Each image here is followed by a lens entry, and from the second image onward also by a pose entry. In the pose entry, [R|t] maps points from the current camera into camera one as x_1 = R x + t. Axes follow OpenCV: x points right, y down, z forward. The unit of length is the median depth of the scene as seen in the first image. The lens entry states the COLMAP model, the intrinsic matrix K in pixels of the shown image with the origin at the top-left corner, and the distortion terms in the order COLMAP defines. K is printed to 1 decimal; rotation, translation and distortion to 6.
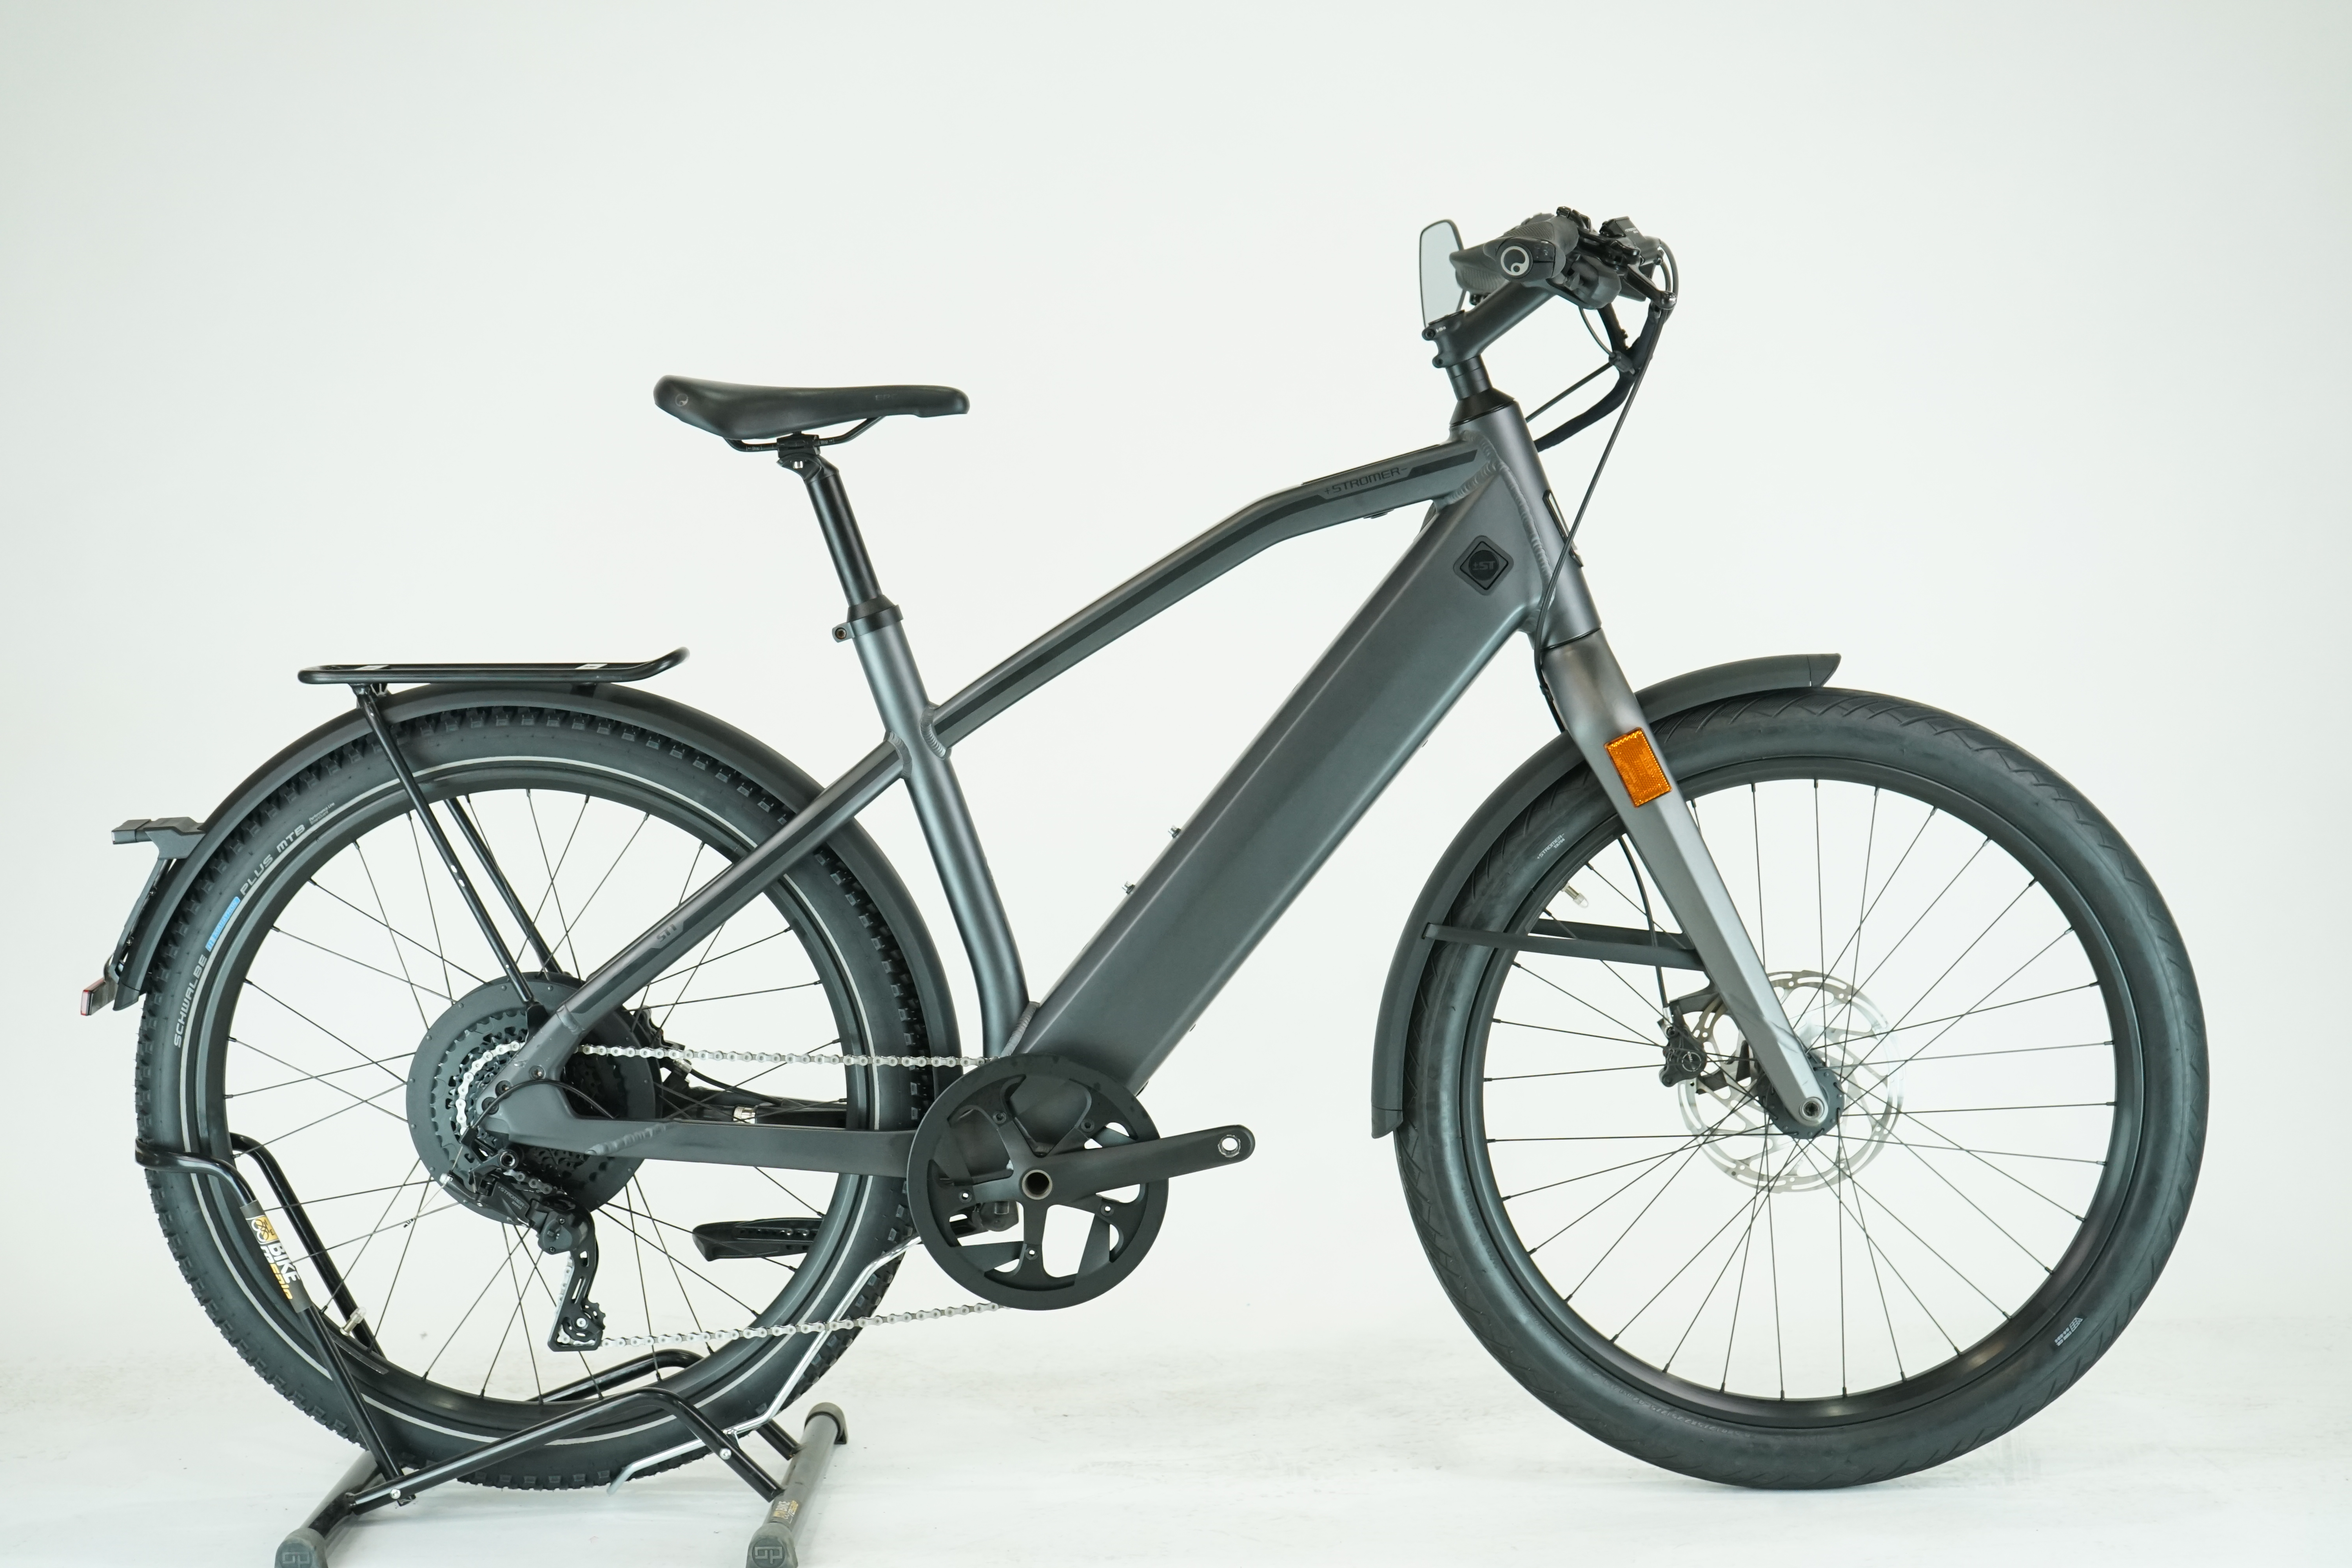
lens RADIAL K [[3656.7, 0, 1176.0], [0, 3656.7, 784.0], [0, 0, 1]] dist [-0.013507, -0.026523]
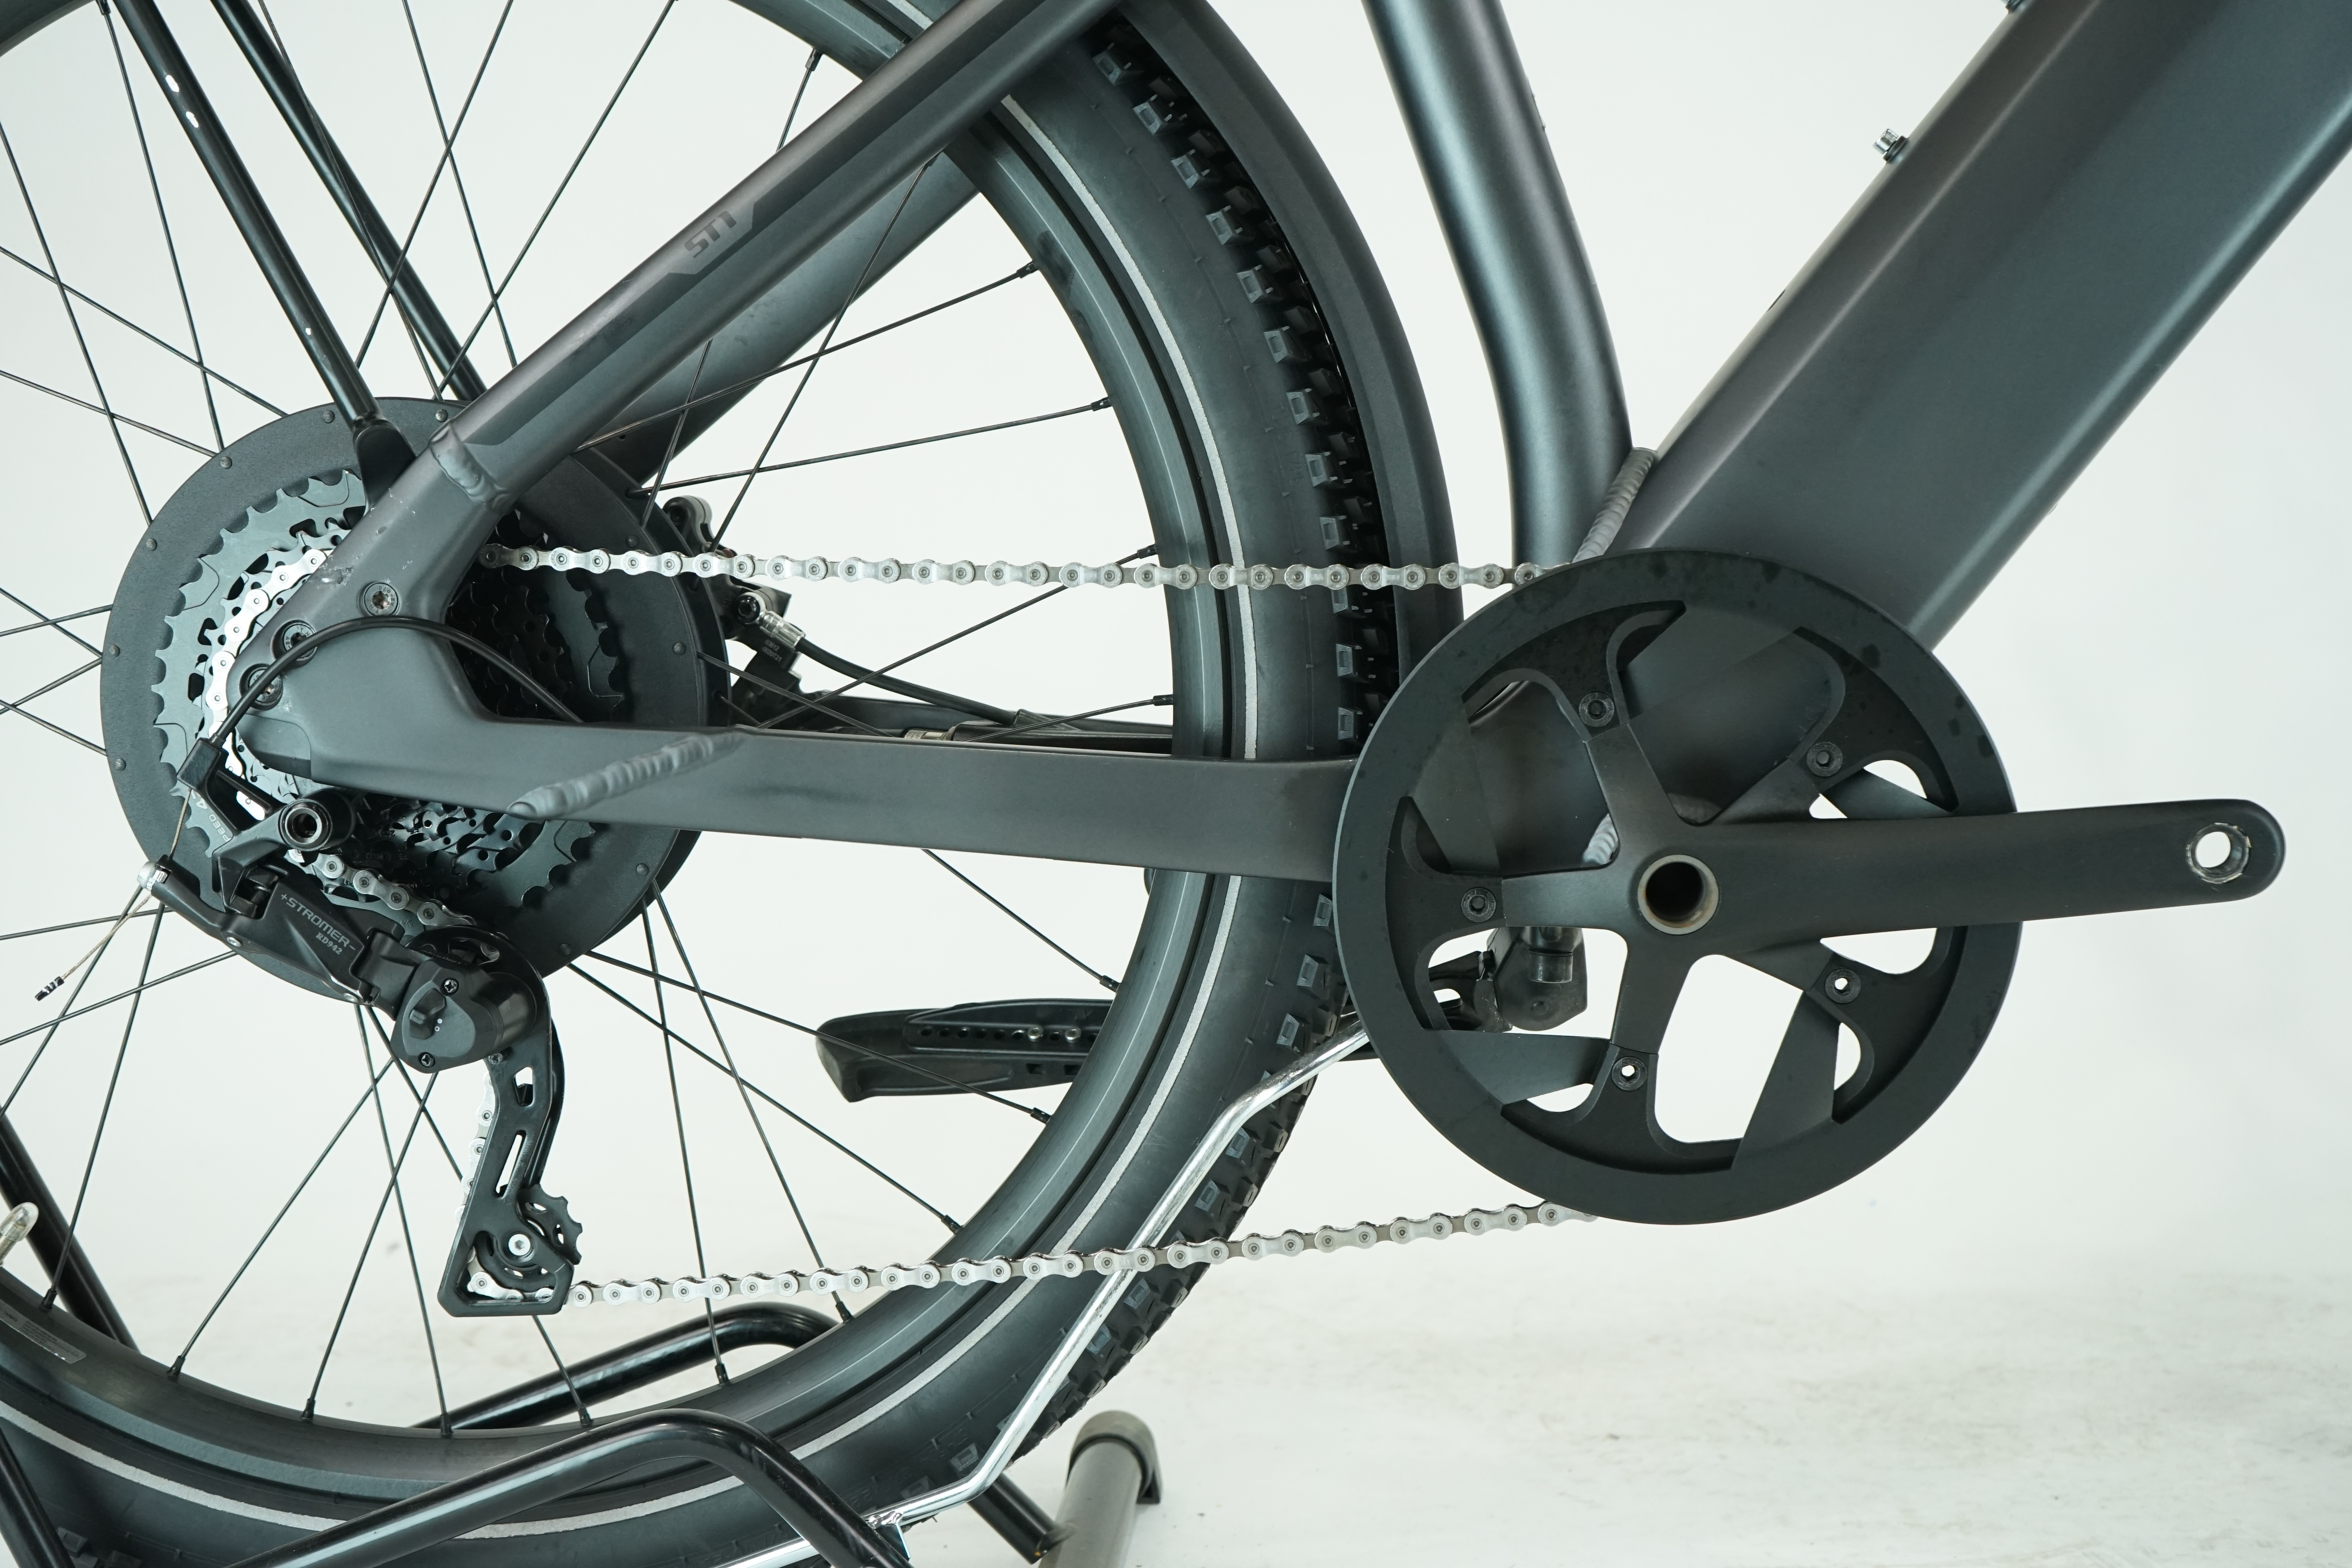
lens RADIAL K [[2866.5, 0, 1176.0], [0, 2866.5, 784.0], [0, 0, 1]] dist [0.011679, 0.007883]
pose [[0.997508, -0.000532, -0.070547, -0.067709], [0.000560, 1.000000, 0.000374, 0.096240], [0.070547, -0.000413, 0.997508, 0.687294]]
